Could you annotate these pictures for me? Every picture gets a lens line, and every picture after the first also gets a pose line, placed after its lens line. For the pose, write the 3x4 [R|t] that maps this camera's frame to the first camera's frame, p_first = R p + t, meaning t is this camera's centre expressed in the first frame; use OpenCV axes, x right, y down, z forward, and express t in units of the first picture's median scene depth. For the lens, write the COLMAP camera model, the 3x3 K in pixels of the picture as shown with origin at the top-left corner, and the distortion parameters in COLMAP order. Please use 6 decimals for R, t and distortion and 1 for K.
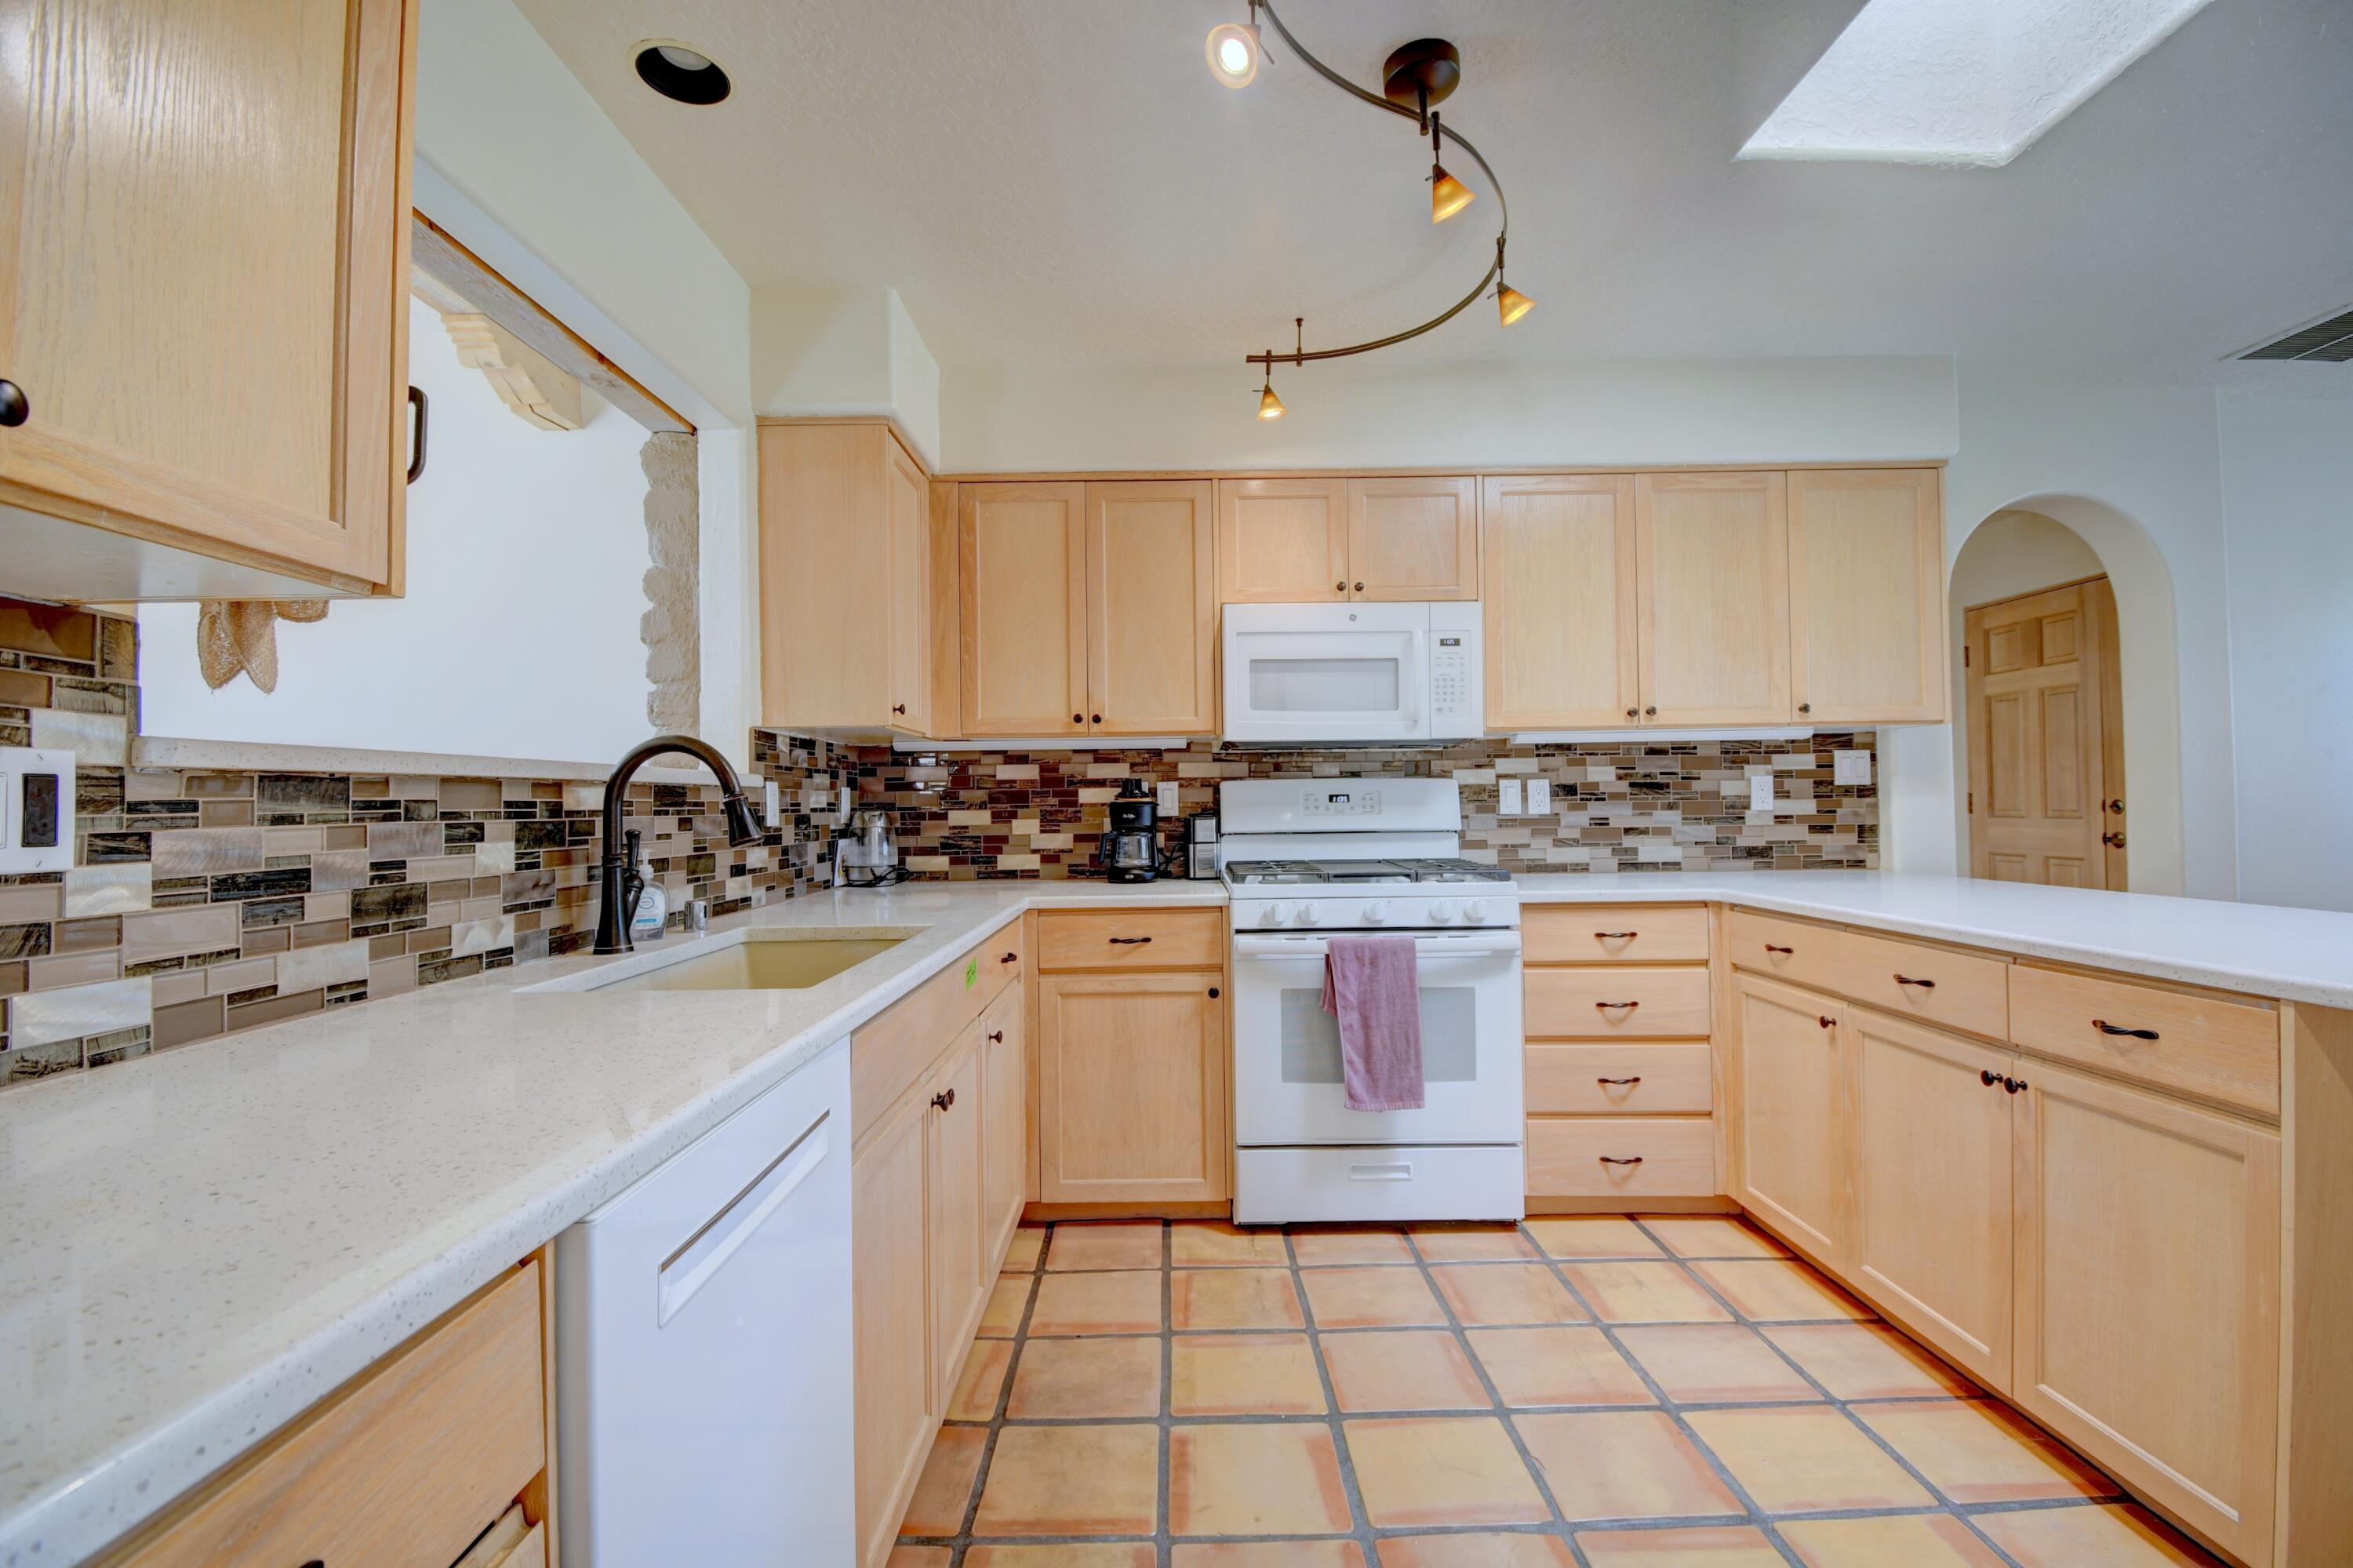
lens RADIAL K [[1040.7, 0, 1176.5], [0, 1040.7, 784.0], [0, 0, 1]] dist [0.018496, -0.024795]
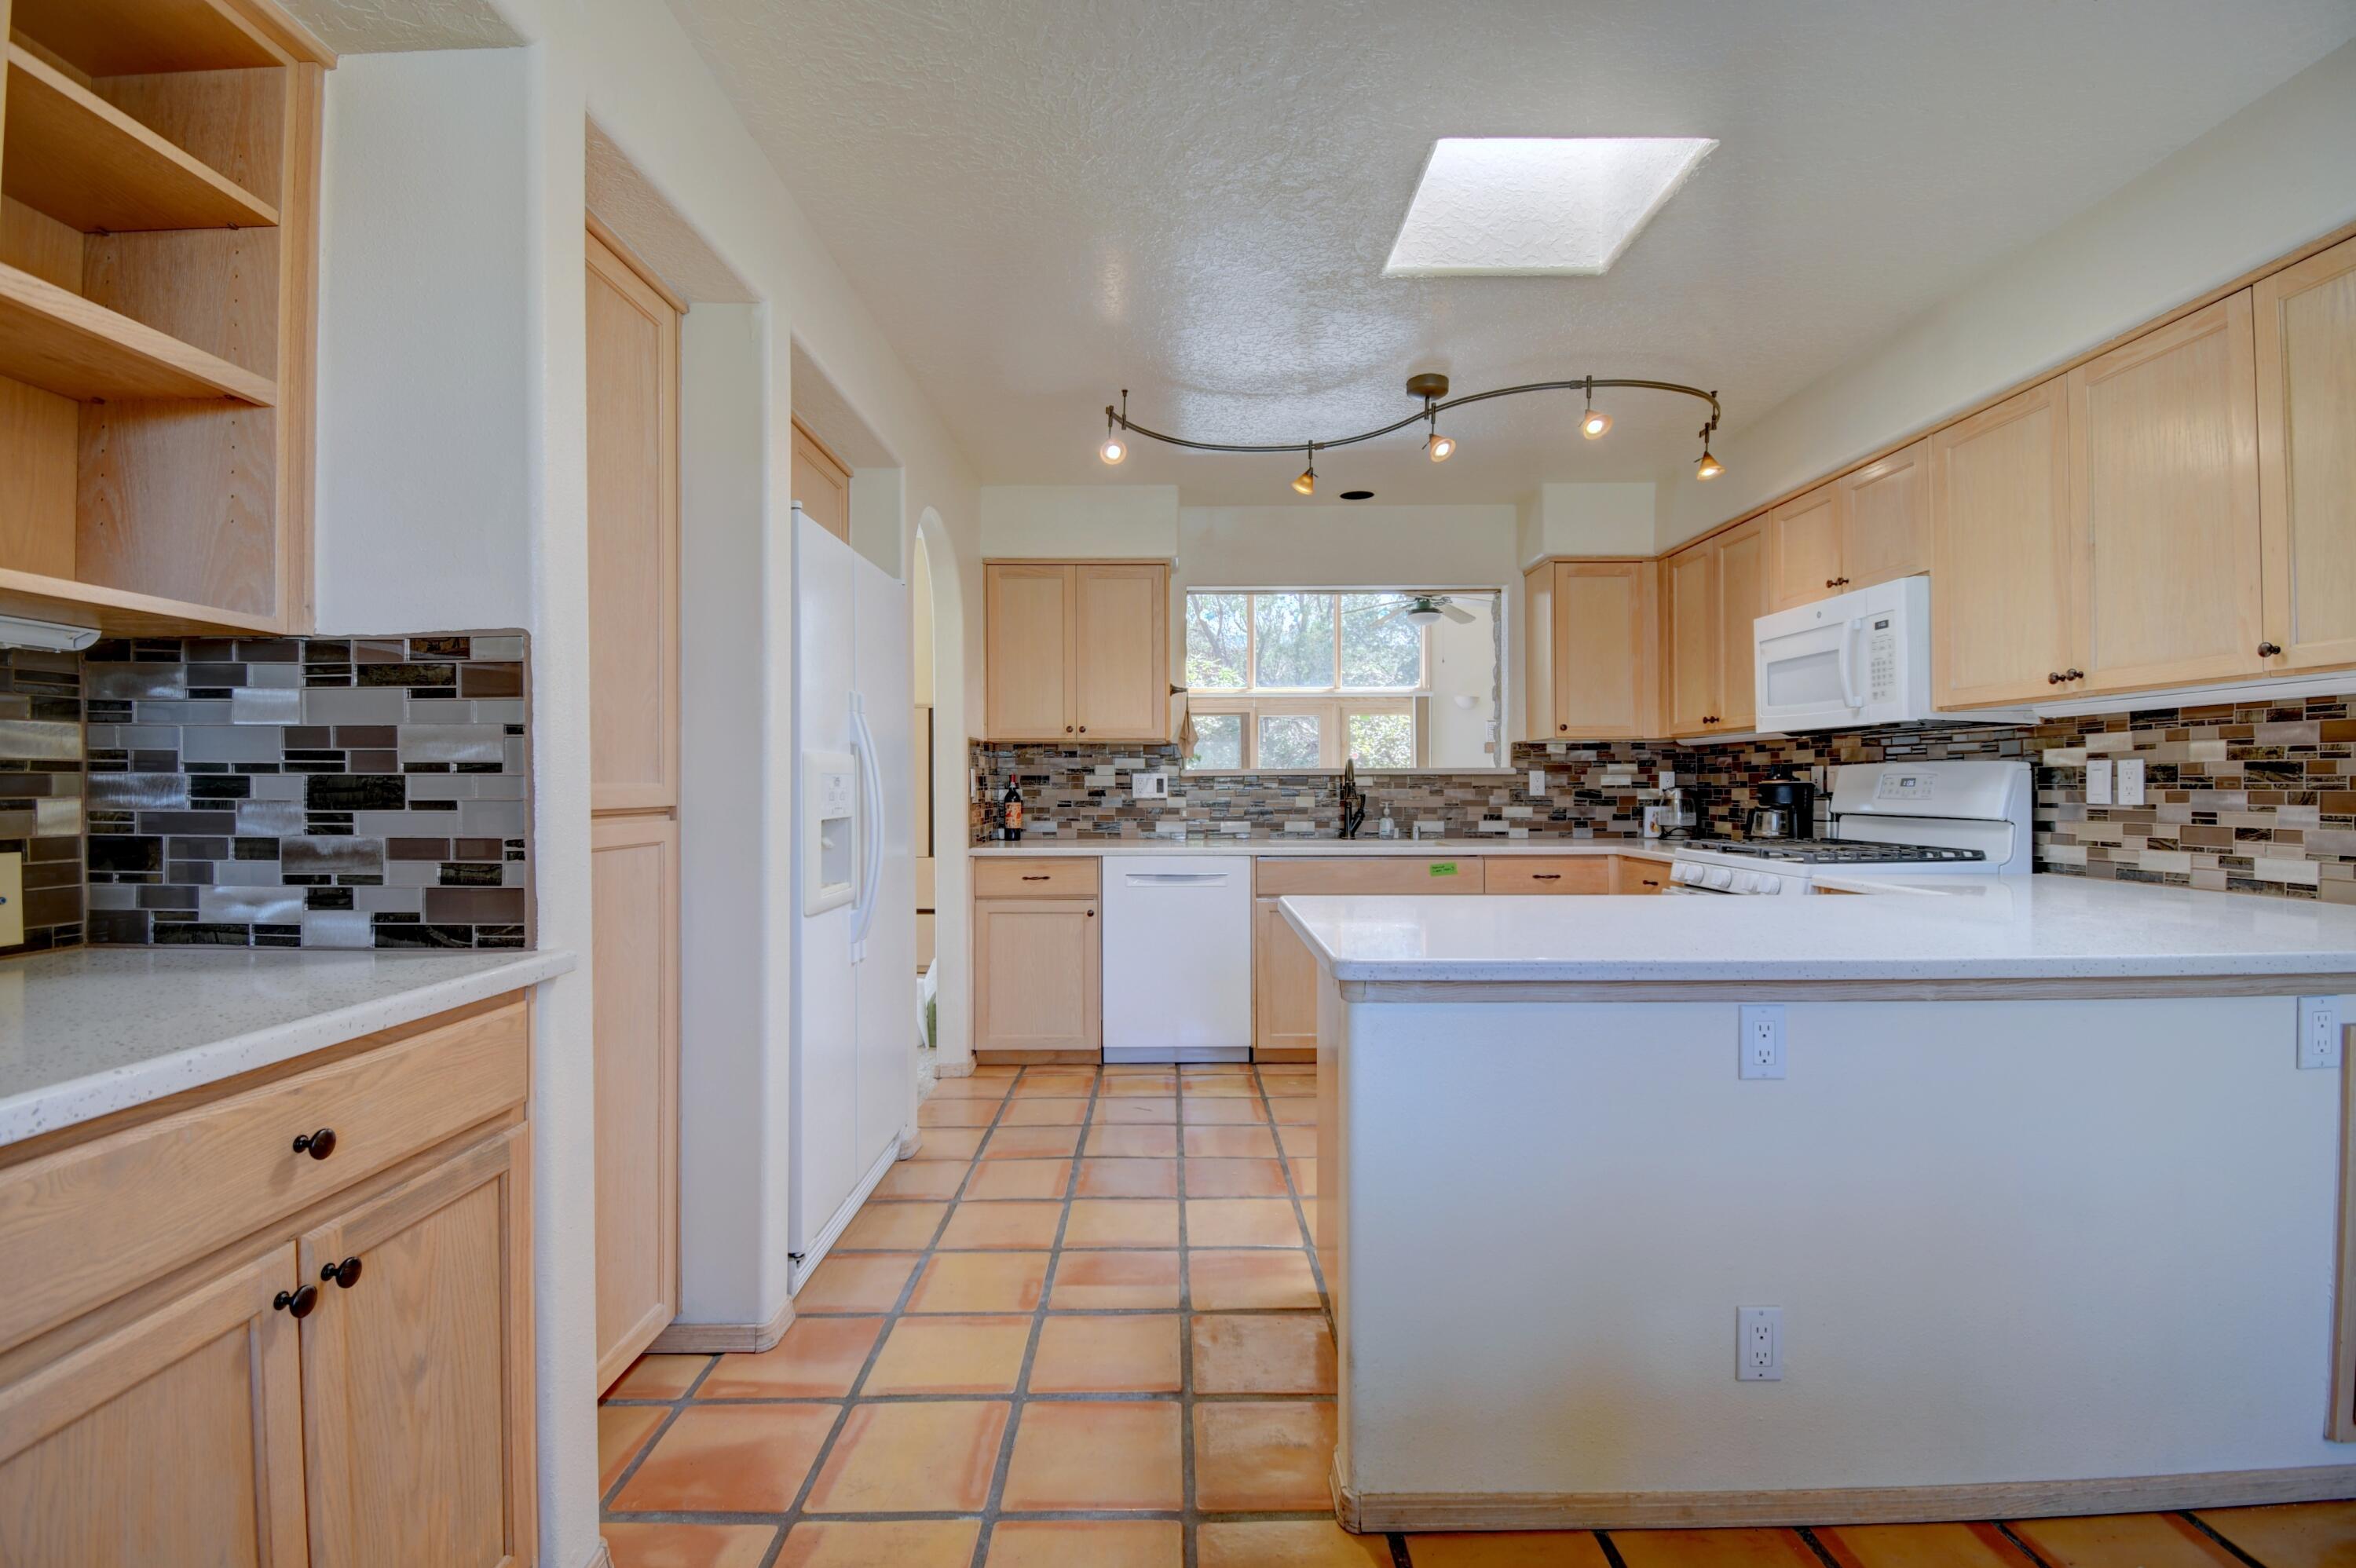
lens RADIAL K [[1041.8, 0, 1178.0], [0, 1041.8, 784.0], [0, 0, 1]] dist [0.018496, -0.024795]
pose [[0.001645, 0.011472, -0.999933, 1.112389], [0.022261, 0.999686, 0.011506, -0.010878], [0.999751, -0.022279, 0.001389, 0.297573]]
